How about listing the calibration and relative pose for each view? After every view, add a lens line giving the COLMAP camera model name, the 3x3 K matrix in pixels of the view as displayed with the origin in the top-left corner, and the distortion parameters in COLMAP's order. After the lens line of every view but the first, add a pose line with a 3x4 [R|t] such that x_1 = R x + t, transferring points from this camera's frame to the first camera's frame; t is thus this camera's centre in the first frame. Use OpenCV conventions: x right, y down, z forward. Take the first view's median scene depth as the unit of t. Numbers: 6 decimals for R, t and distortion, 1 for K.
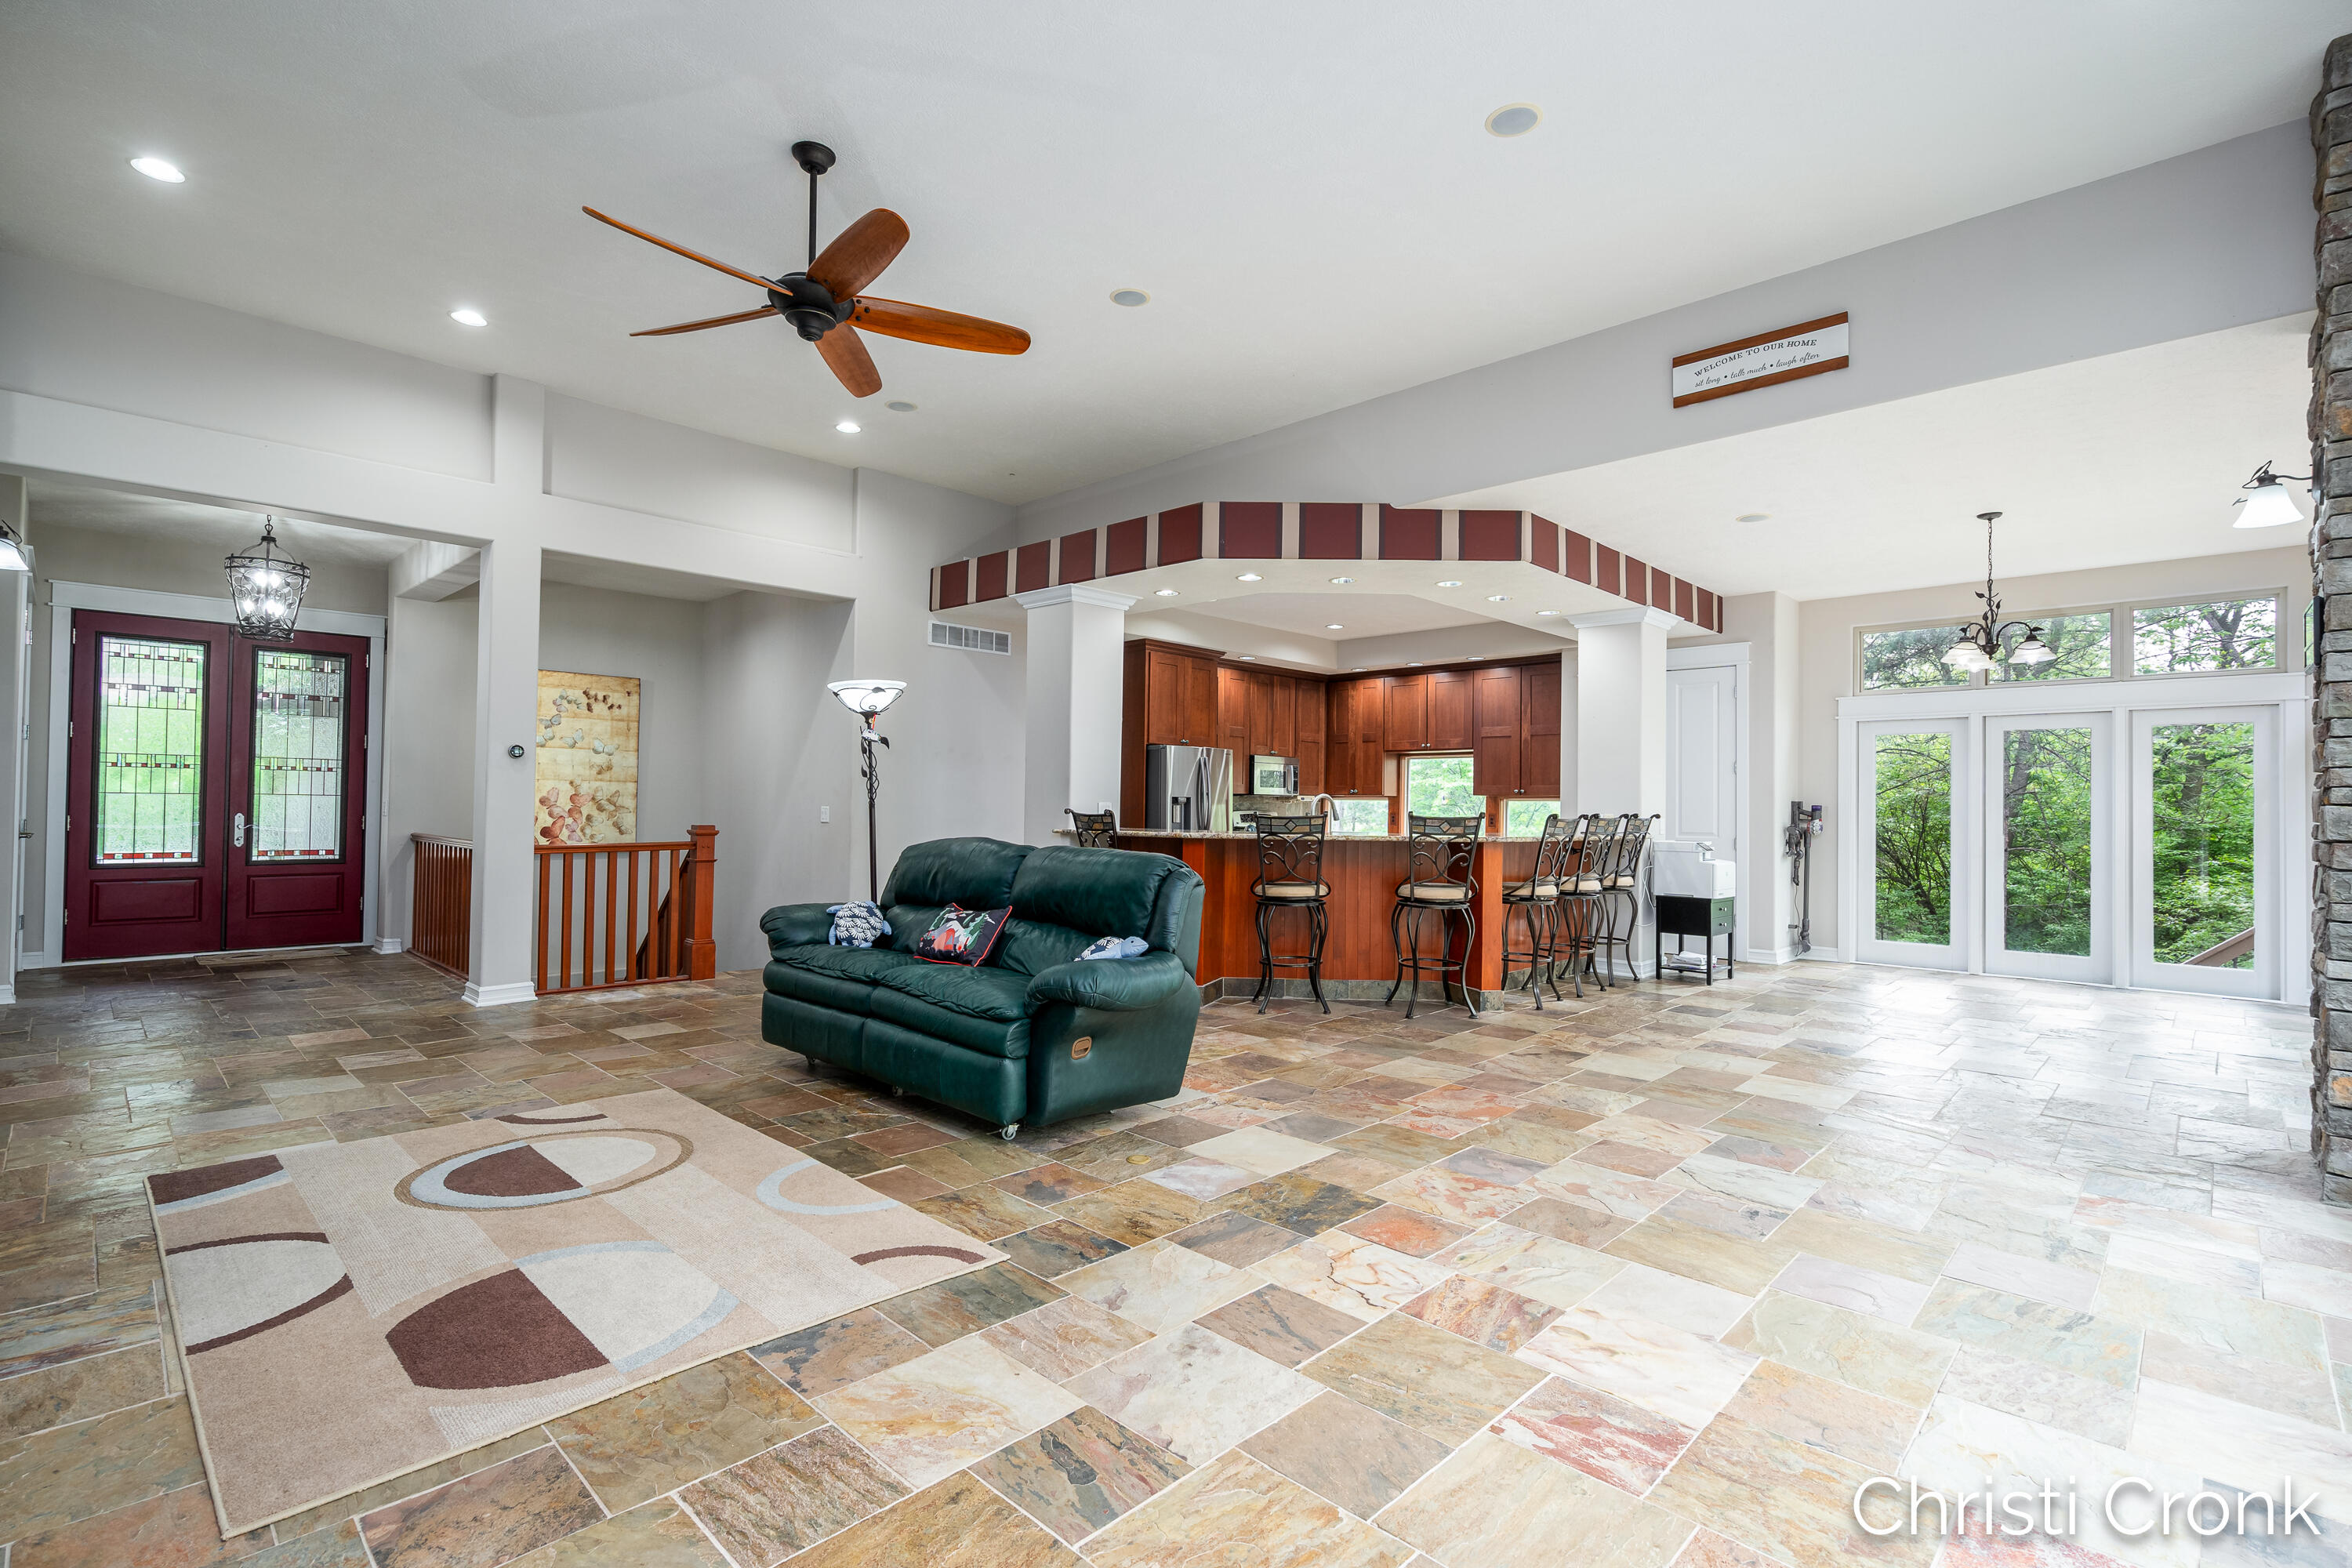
lens RADIAL K [[1078.4, 0, 1176.0], [0, 1078.4, 784.0], [0, 0, 1]] dist [-0.000709, -0.000625]
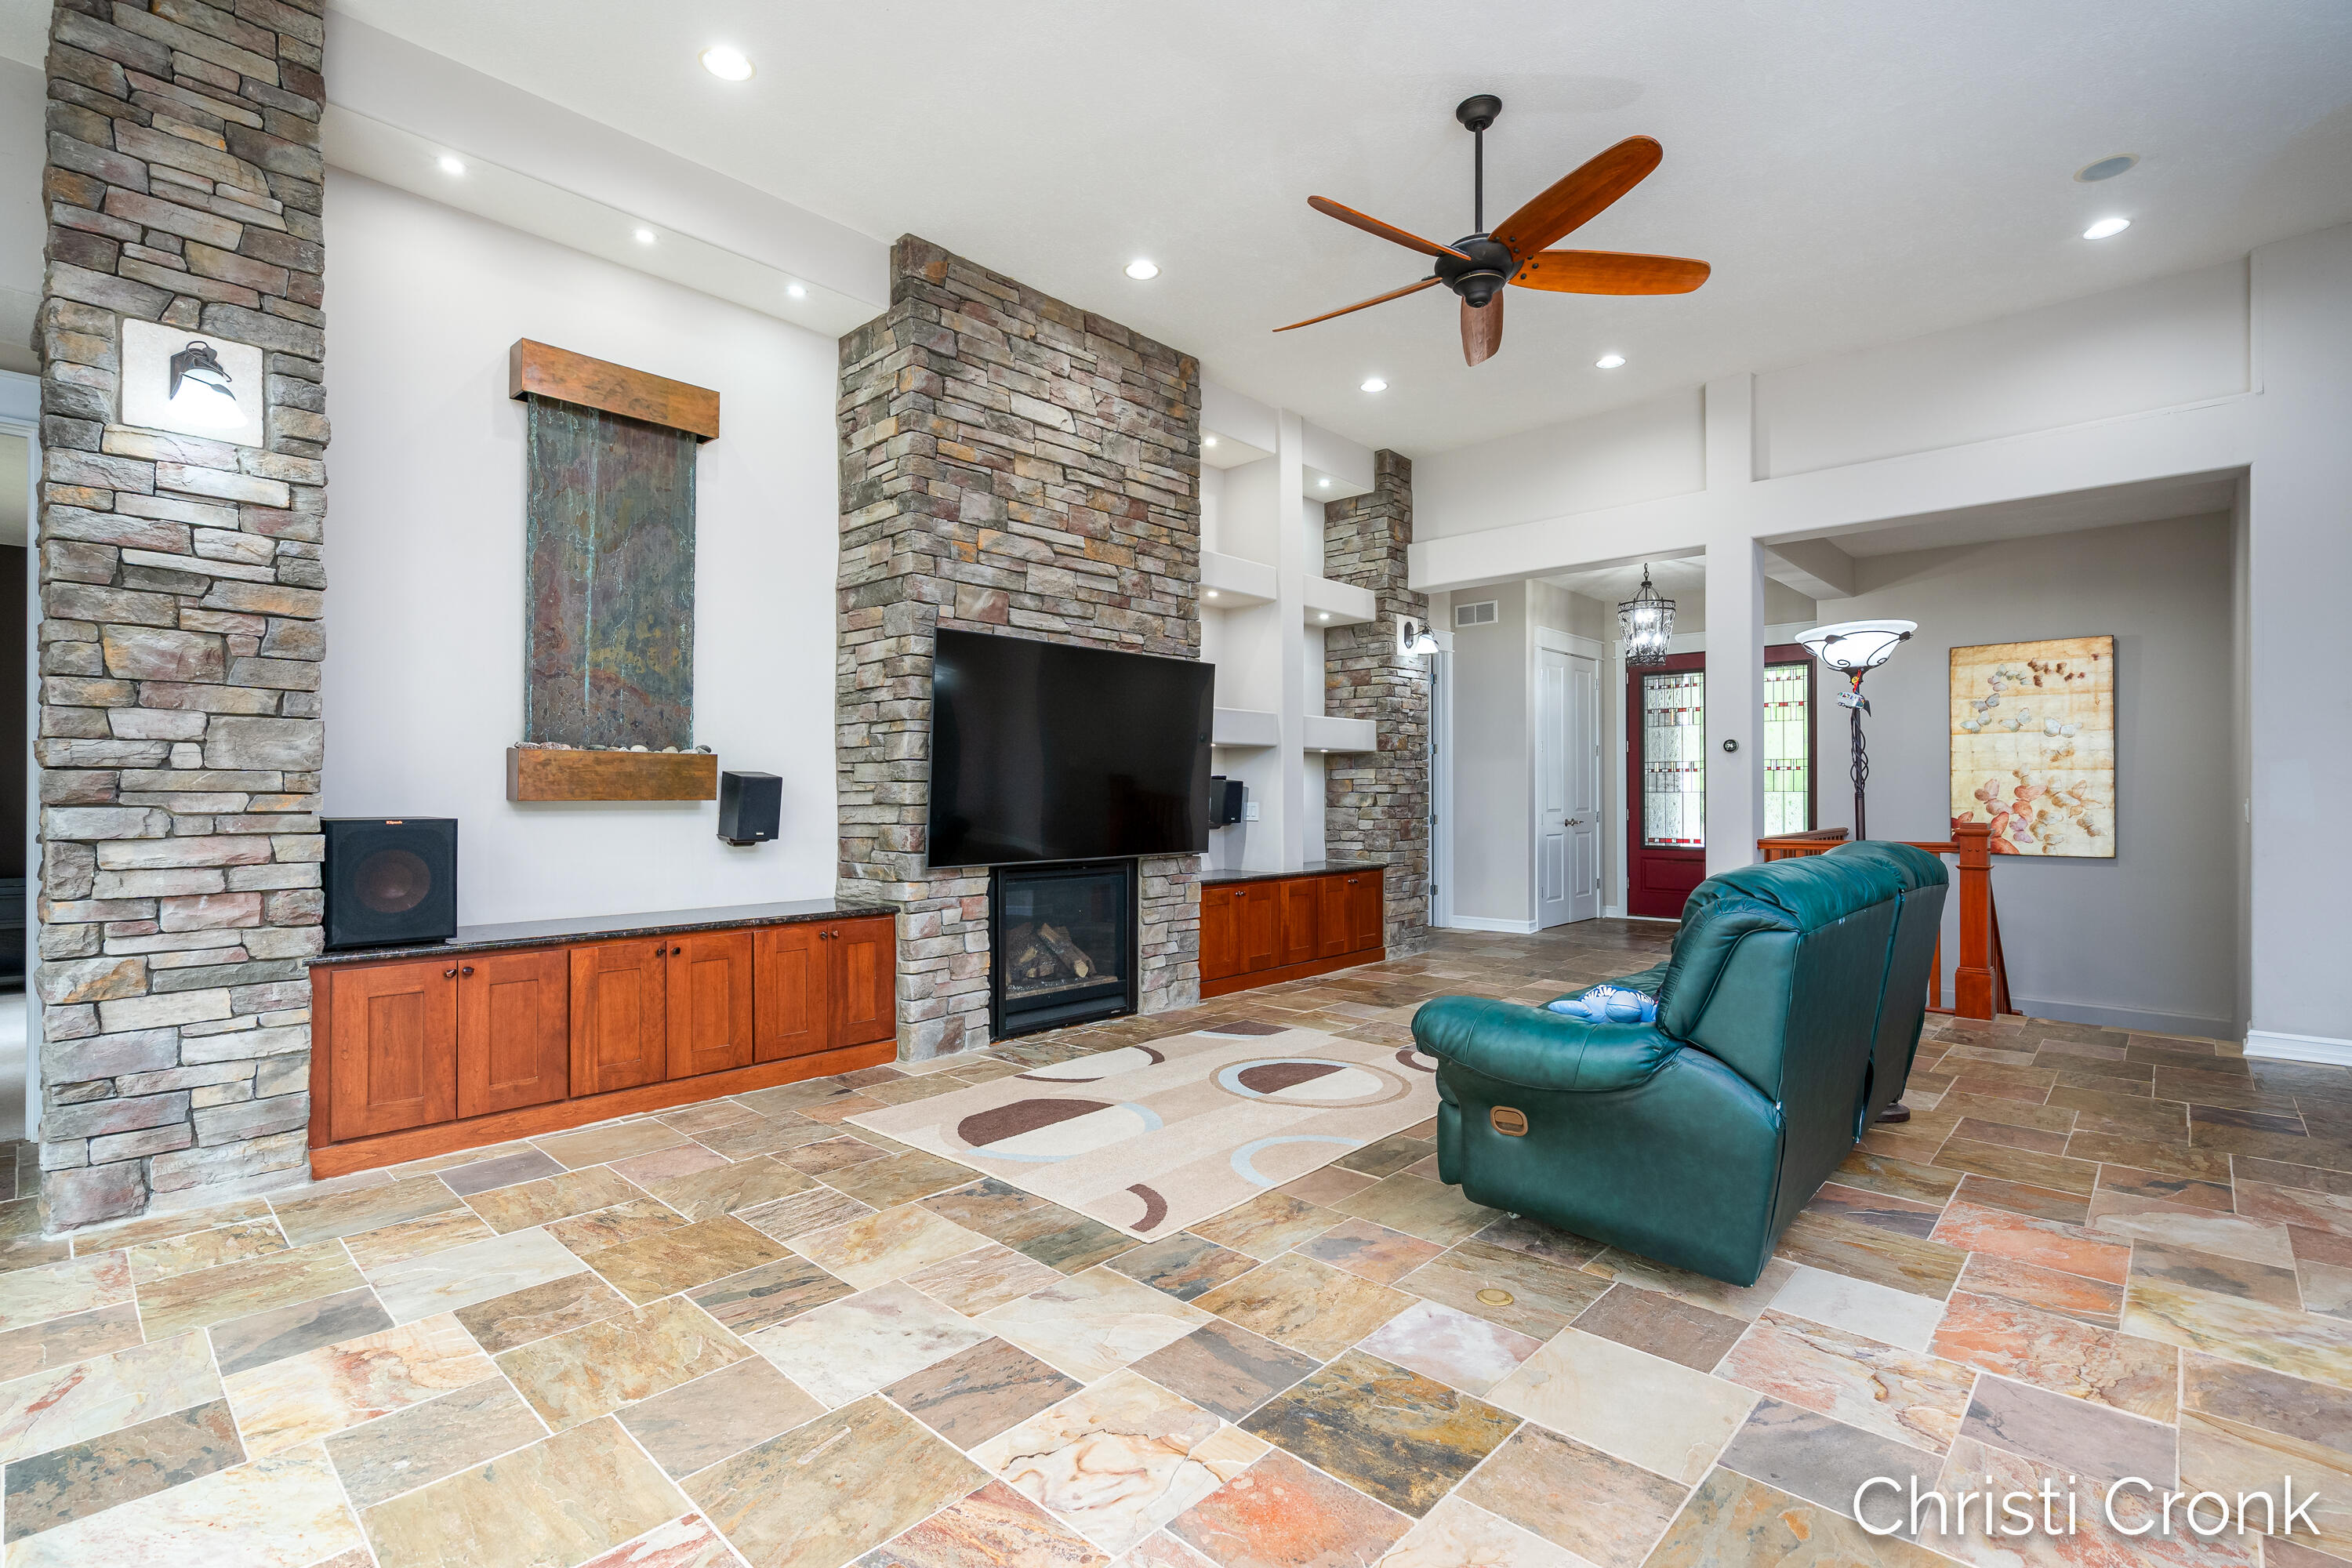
lens RADIAL K [[1075.0, 0, 1170.2], [0, 1075.0, 786.6], [0, 0, 1]] dist [-0.003770, 0.000317]
pose [[0.017003, -0.018045, -0.999693, 0.660183], [0.020860, 0.999626, -0.017689, 0.026137], [0.999638, -0.020553, 0.017373, 0.783949]]
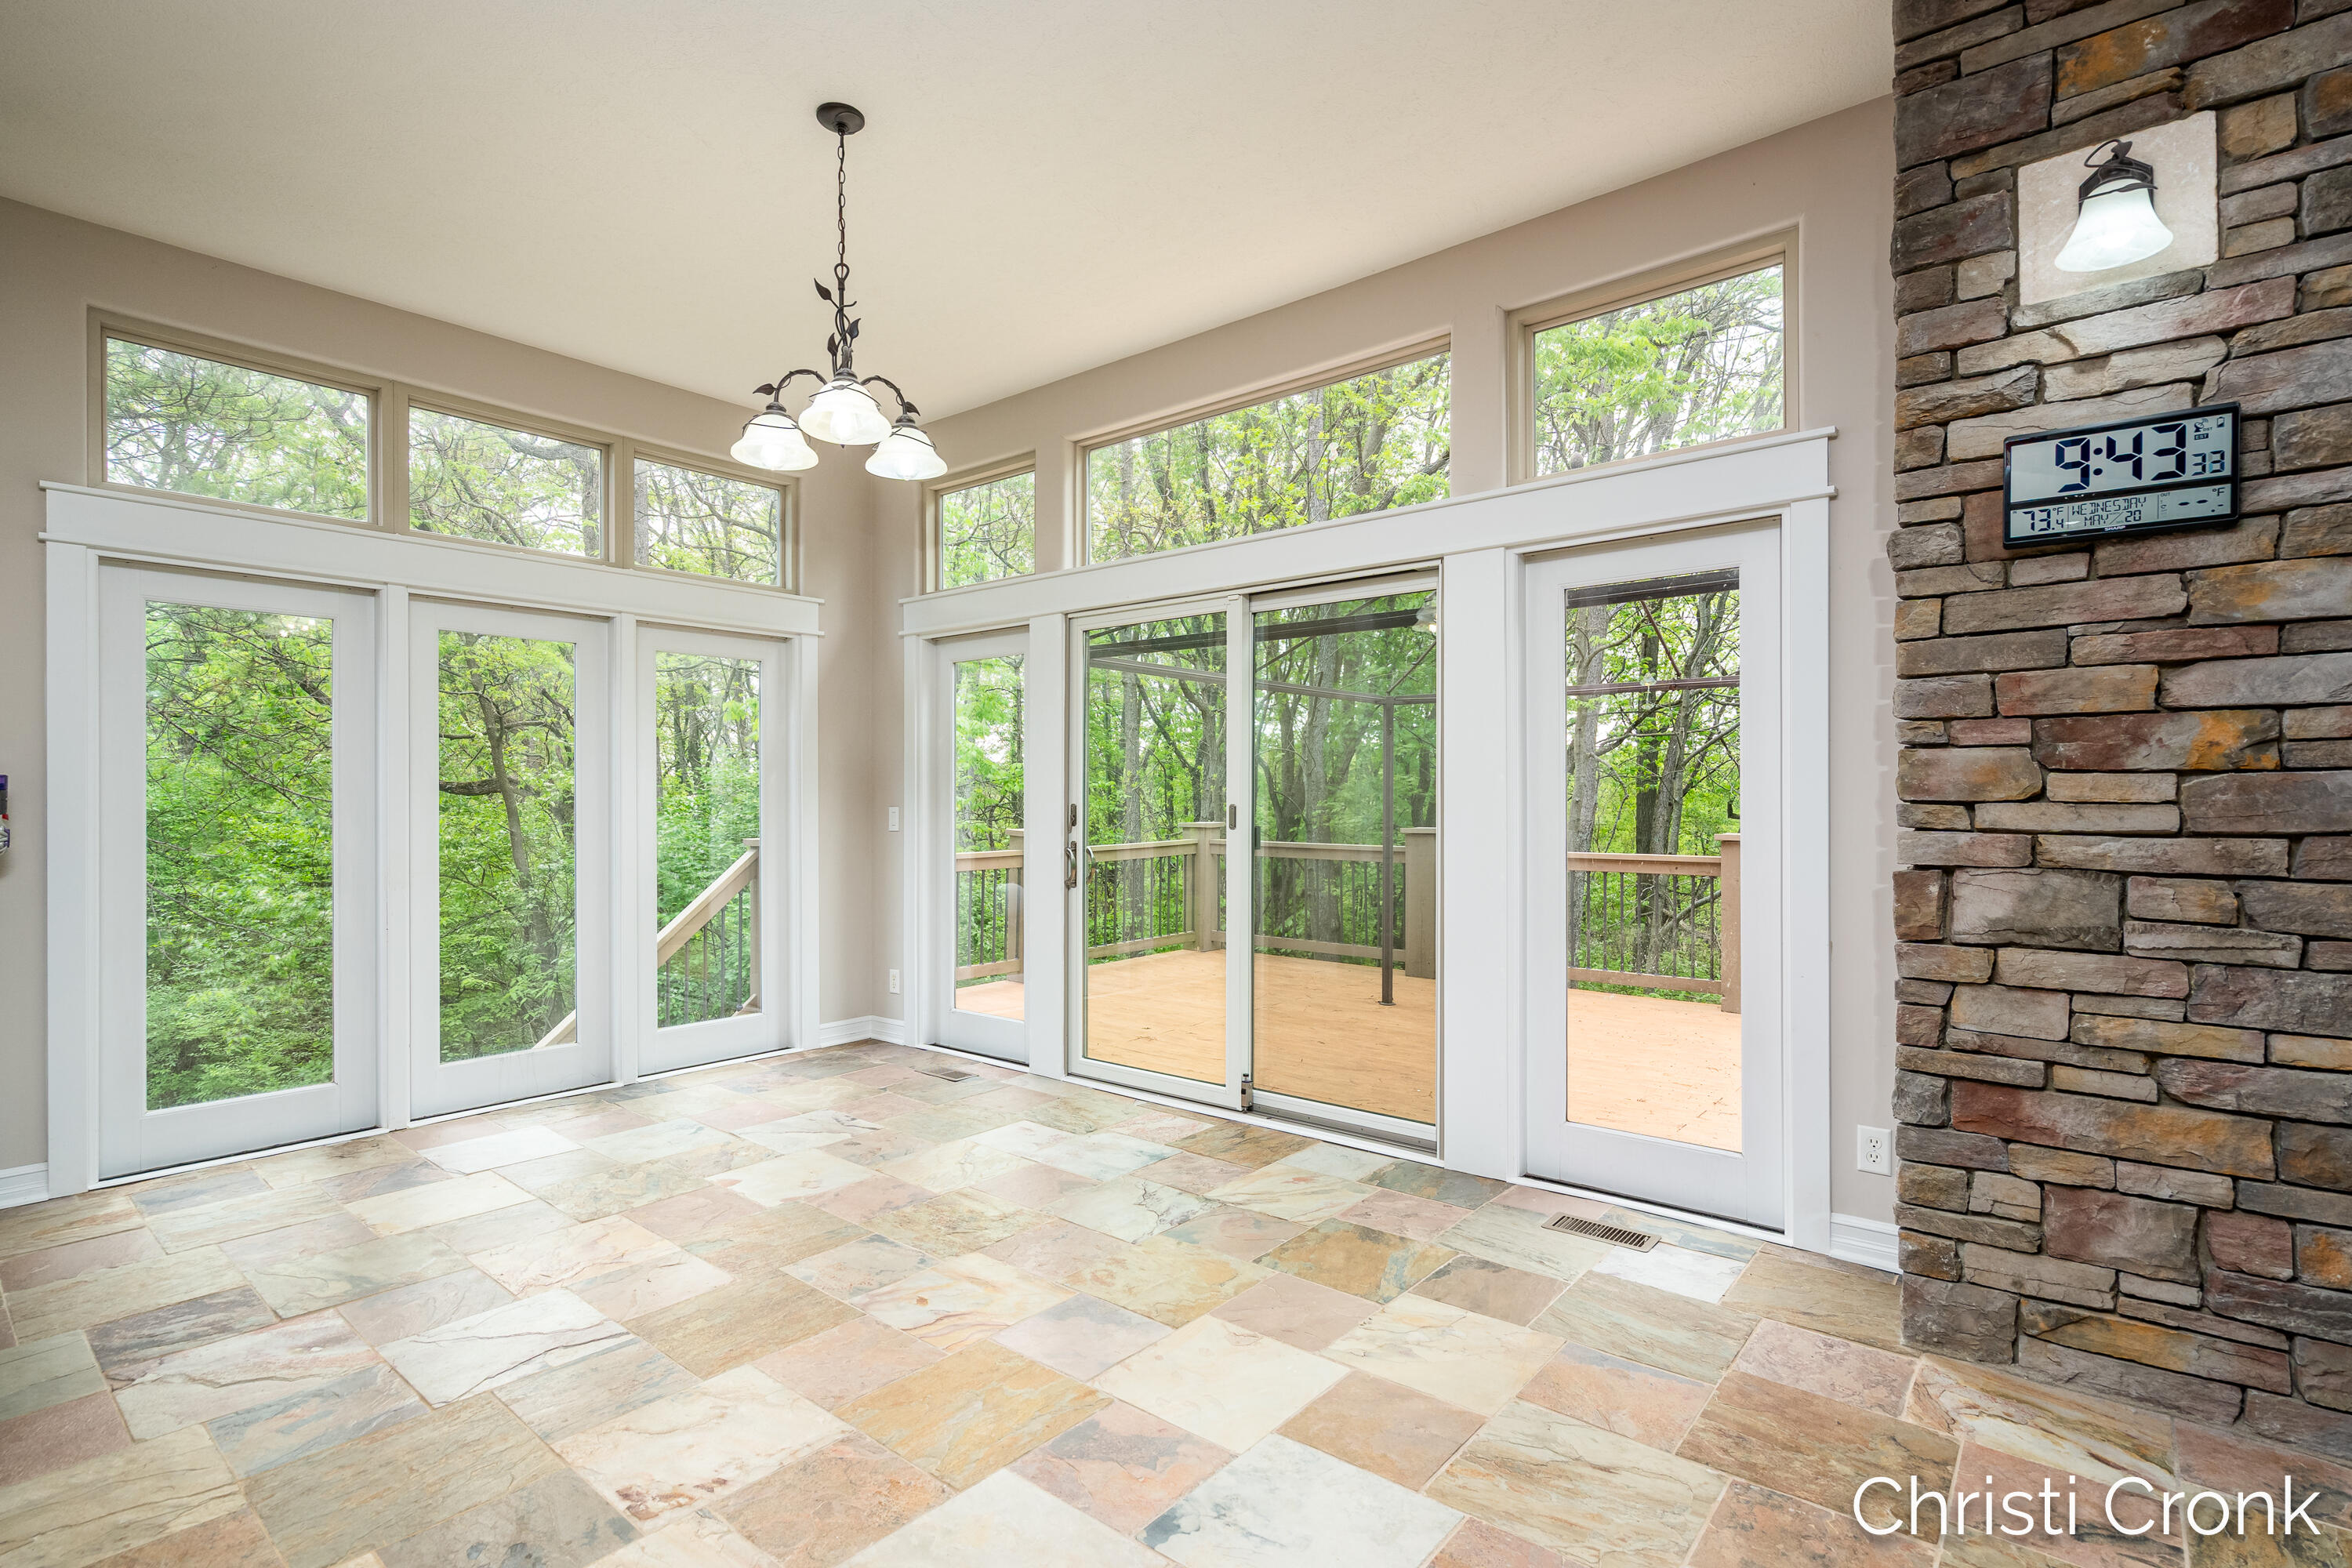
lens RADIAL K [[1120.4, 0, 1168.9], [0, 1120.4, 799.7], [0, 0, 1]] dist [-0.000823, 0.000314]
pose [[-0.075075, -0.012739, 0.997097, 0.492759], [-0.018137, 0.999770, 0.011408, 0.036999], [-0.997013, -0.017228, -0.075288, 1.551550]]
